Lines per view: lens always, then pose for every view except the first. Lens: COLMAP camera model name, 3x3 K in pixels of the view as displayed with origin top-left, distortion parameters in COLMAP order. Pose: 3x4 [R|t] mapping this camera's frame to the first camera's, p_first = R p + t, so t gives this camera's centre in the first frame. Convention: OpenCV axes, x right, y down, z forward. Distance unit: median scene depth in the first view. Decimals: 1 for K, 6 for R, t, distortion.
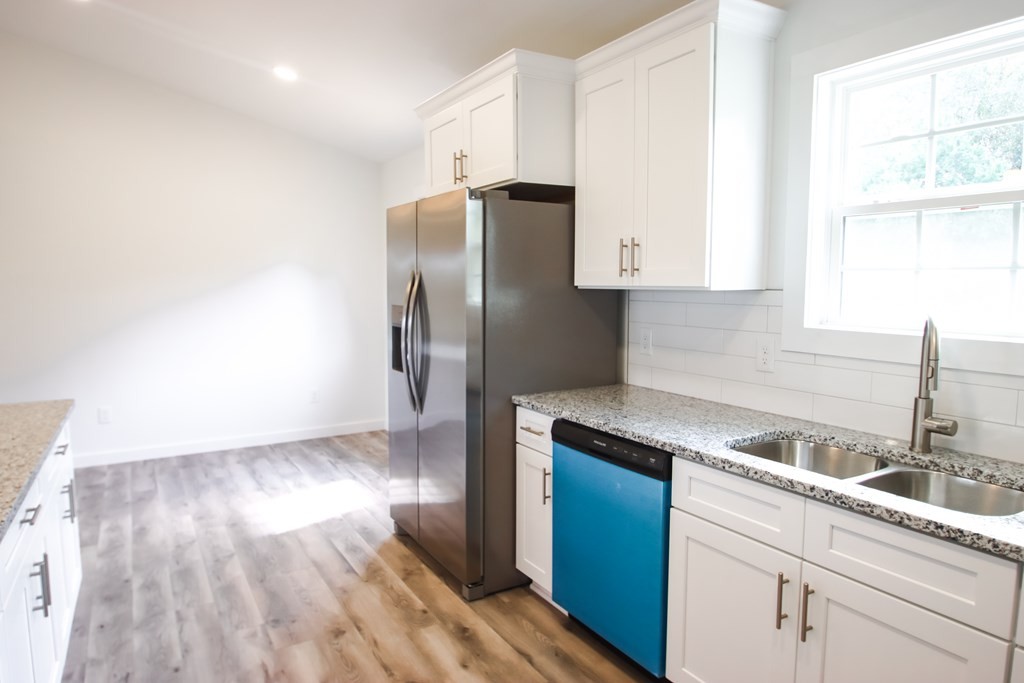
lens RADIAL K [[634.2, 0, 490.7], [0, 634.2, 346.5], [0, 0, 1]] dist [-0.028528, 0.000018]
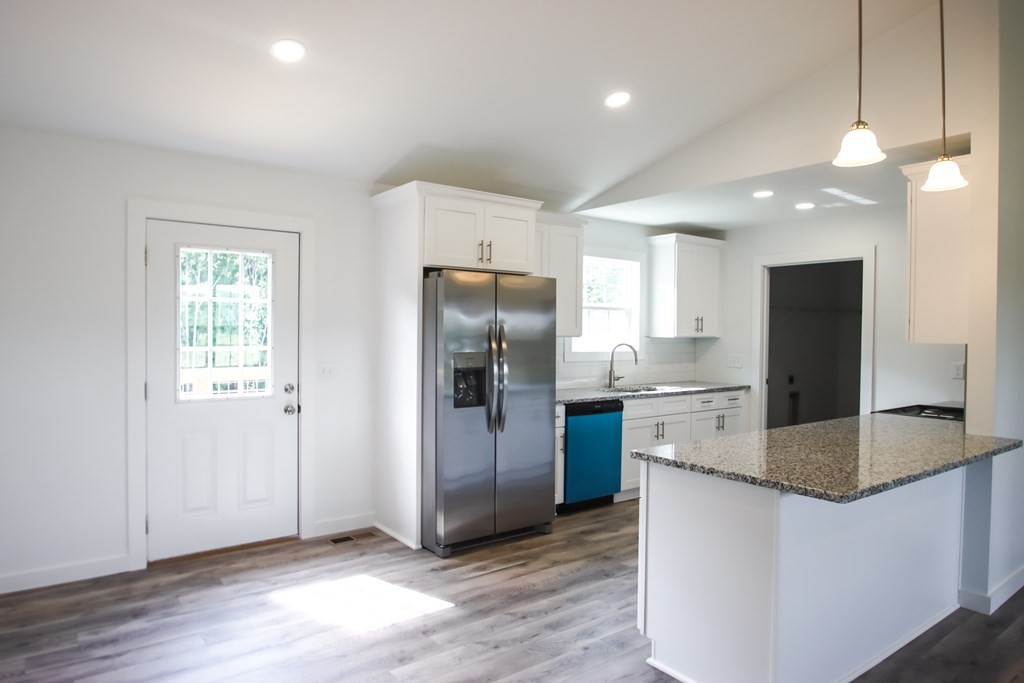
lens RADIAL K [[634.2, 0, 490.7], [0, 634.2, 346.5], [0, 0, 1]] dist [-0.028528, 0.000018]
pose [[-0.112615, -0.022625, 0.993381, -1.479180], [0.092427, 0.995168, 0.033144, -0.122955], [-0.989331, 0.095548, -0.109979, 1.186503]]
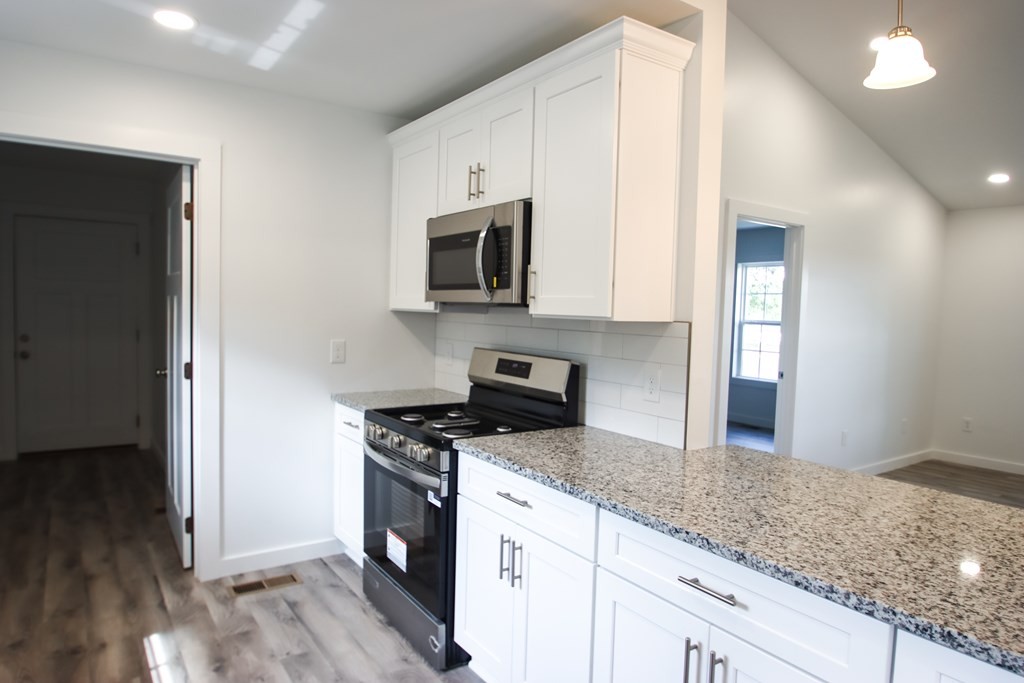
lens RADIAL K [[634.2, 0, 490.7], [0, 634.2, 346.5], [0, 0, 1]] dist [-0.028528, 0.000018]
pose [[-0.996930, -0.020592, -0.075546, -0.207921], [-0.032541, 0.986495, 0.160528, -0.100104], [0.071220, 0.162493, -0.984136, 0.983995]]
